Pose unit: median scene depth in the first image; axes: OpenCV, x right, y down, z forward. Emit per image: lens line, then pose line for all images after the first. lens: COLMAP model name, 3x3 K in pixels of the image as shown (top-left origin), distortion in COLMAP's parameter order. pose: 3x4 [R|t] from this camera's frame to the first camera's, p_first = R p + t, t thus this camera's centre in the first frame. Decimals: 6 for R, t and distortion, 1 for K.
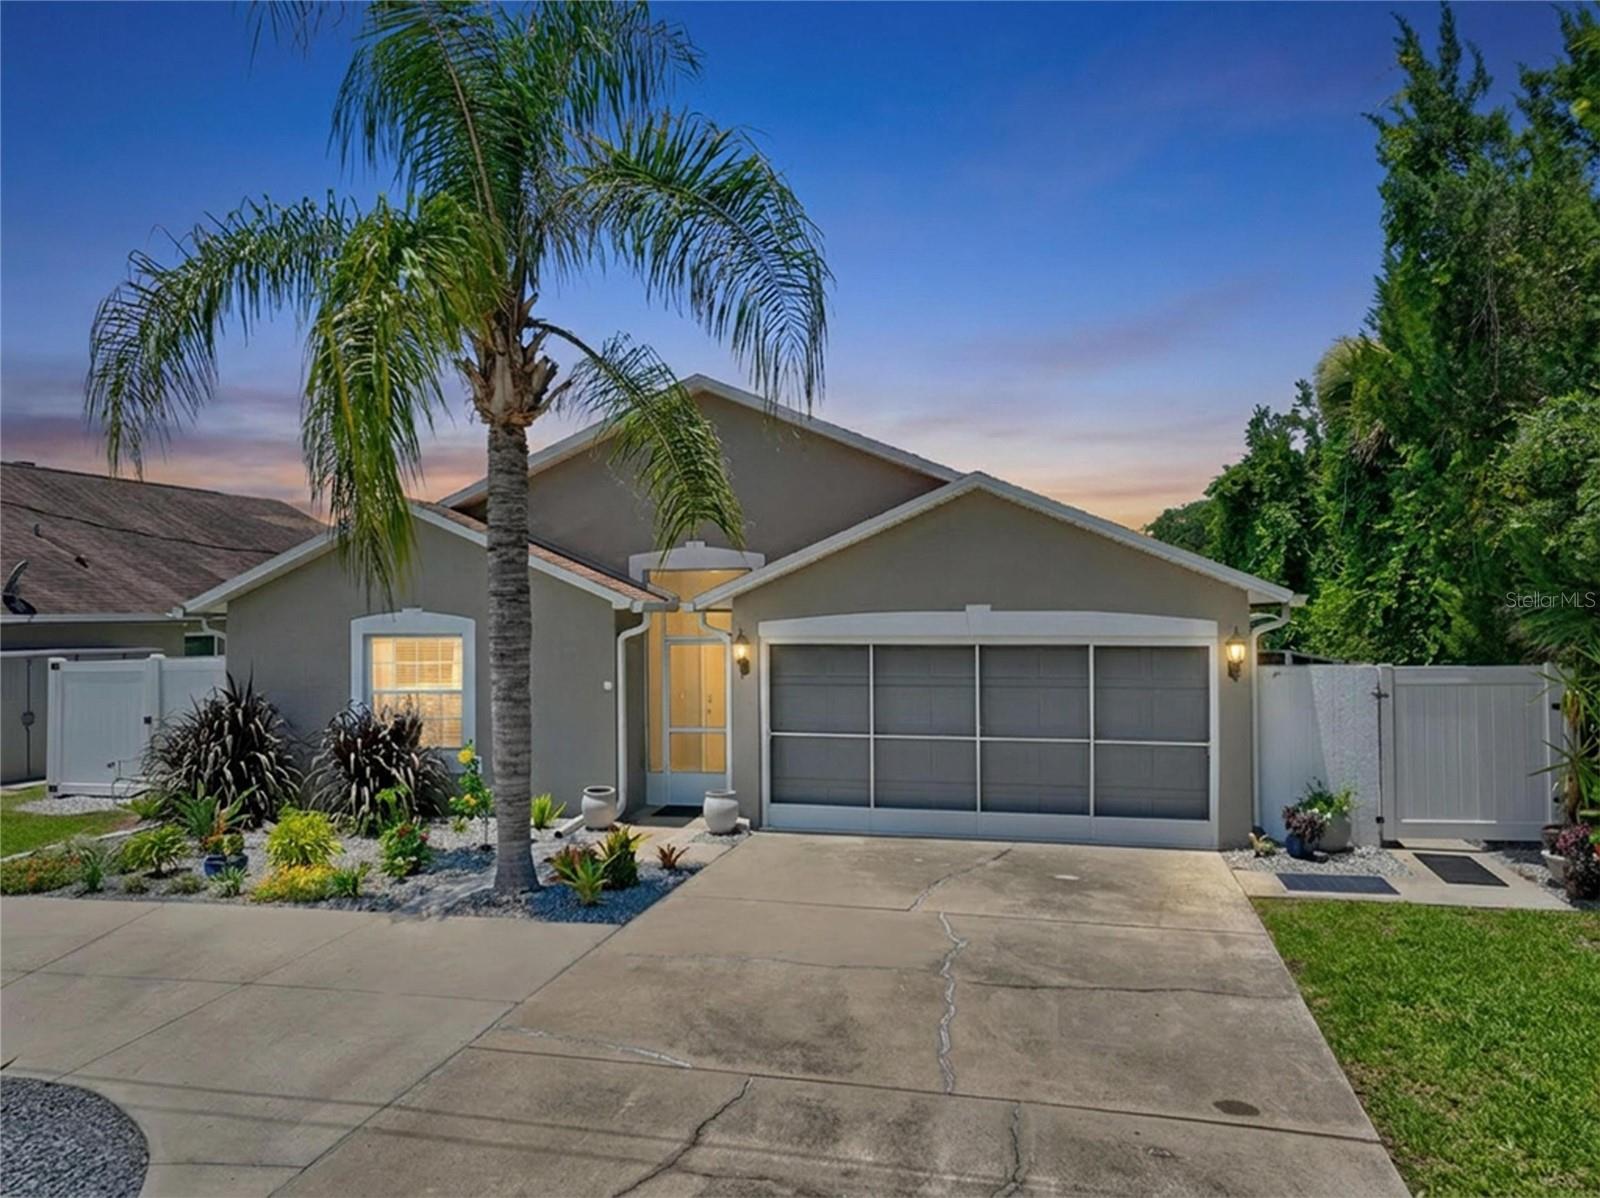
lens RADIAL K [[1151.6, 0, 800.0], [0, 1151.6, 599.0], [0, 0, 1]] dist [0.002544, 0.012580]
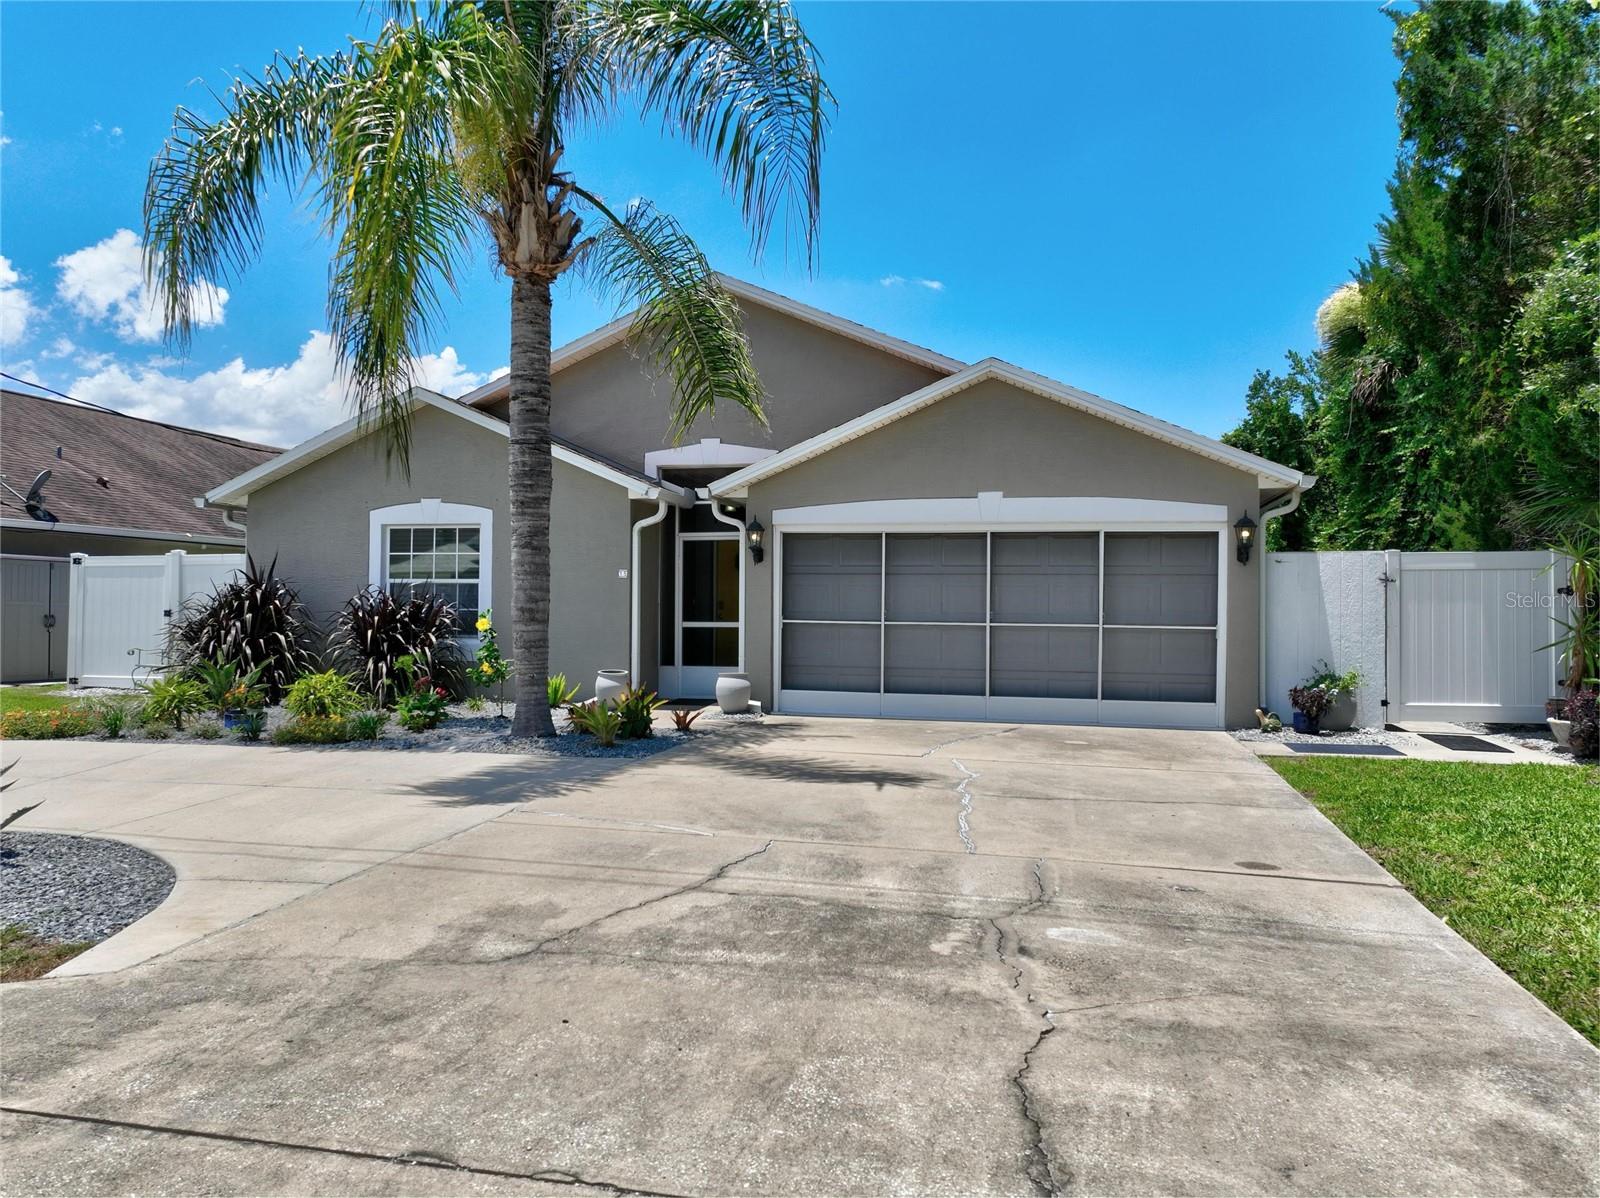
lens RADIAL K [[1125.2, 0, 800.3], [0, 1125.2, 601.8], [0, 0, 1]] dist [0.000185, 0.016249]
pose [[0.999855, 0.017003, 0.000057, -0.011560], [-0.017003, 0.999854, 0.001427, 0.107999], [-0.000033, -0.001428, 0.999999, 0.011018]]
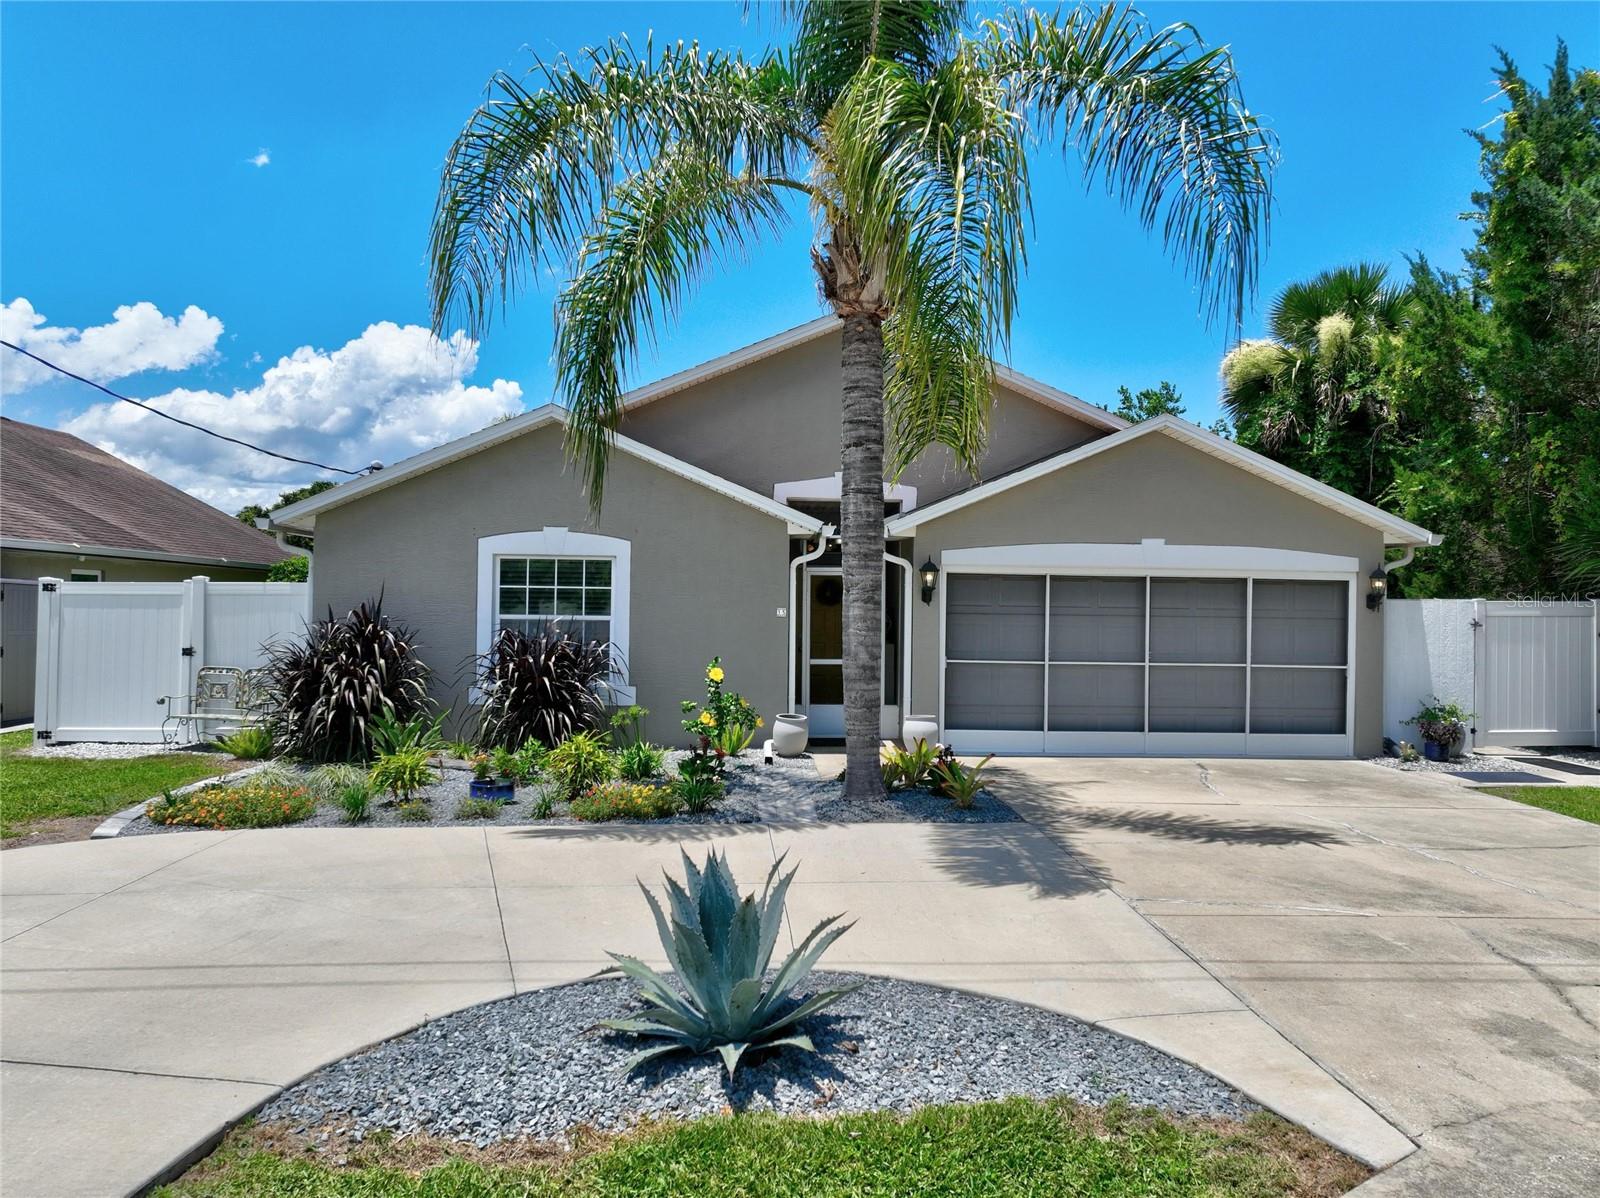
lens RADIAL K [[1125.2, 0, 800.3], [0, 1125.2, 601.8], [0, 0, 1]] dist [0.000185, 0.016249]
pose [[0.957288, 0.021583, 0.288328, -0.479091], [-0.023054, 0.999733, 0.001709, 0.072586], [-0.288214, -0.008283, 0.957530, 0.097758]]
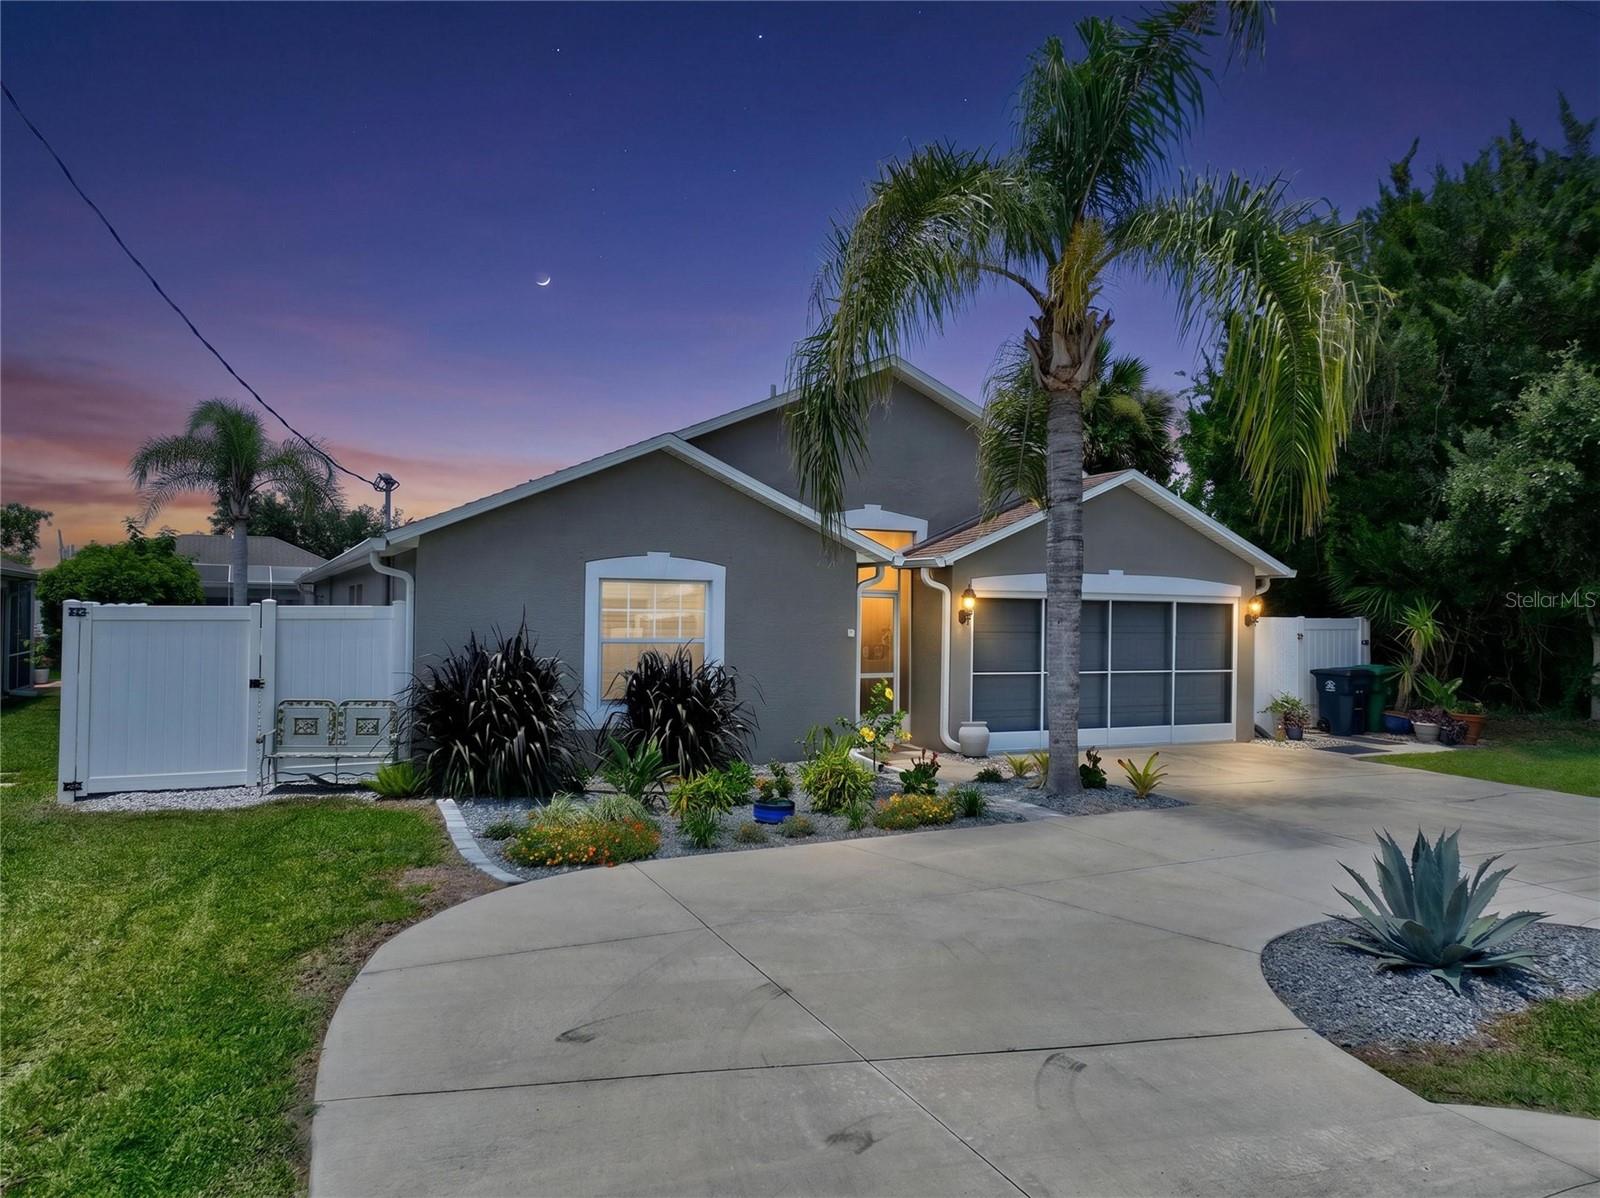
lens RADIAL K [[1131.6, 0, 800.0], [0, 1131.6, 599.0], [0, 0, 1]] dist [0.009011, -0.006054]
pose [[0.763834, 0.023437, 0.644987, -0.992982], [-0.024674, 0.999670, -0.007104, 0.058915], [-0.644941, -0.010488, 0.764161, 0.256988]]
